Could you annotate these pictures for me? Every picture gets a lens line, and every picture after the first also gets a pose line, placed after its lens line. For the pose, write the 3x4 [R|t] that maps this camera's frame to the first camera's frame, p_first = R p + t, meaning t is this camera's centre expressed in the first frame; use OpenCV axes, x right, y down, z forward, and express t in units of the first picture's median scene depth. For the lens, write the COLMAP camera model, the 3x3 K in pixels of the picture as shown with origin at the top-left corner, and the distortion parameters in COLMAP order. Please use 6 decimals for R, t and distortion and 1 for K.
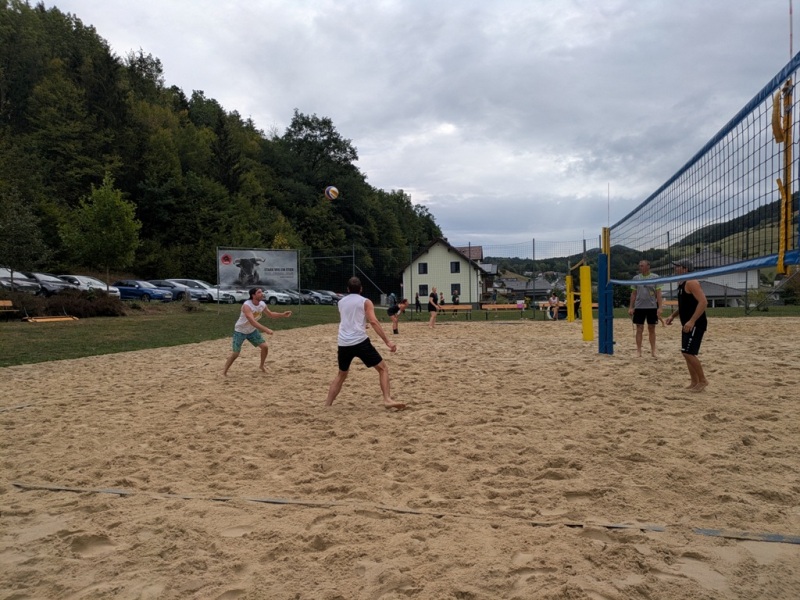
lens RADIAL K [[581.7, 0, 393.1], [0, 581.7, 305.5], [0, 0, 1]] dist [0.065862, -0.059069]
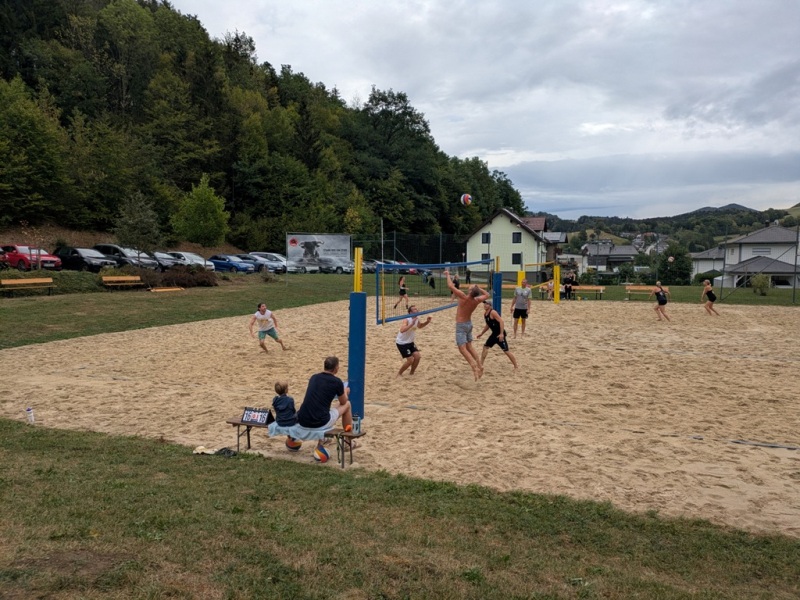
lens RADIAL K [[581.7, 0, 393.1], [0, 581.7, 305.5], [0, 0, 1]] dist [0.065862, -0.059069]
pose [[0.988469, 0.033258, -0.147726, 0.107065], [-0.022654, 0.997083, 0.072891, -0.035980], [0.149719, -0.068703, 0.986339, -0.196484]]
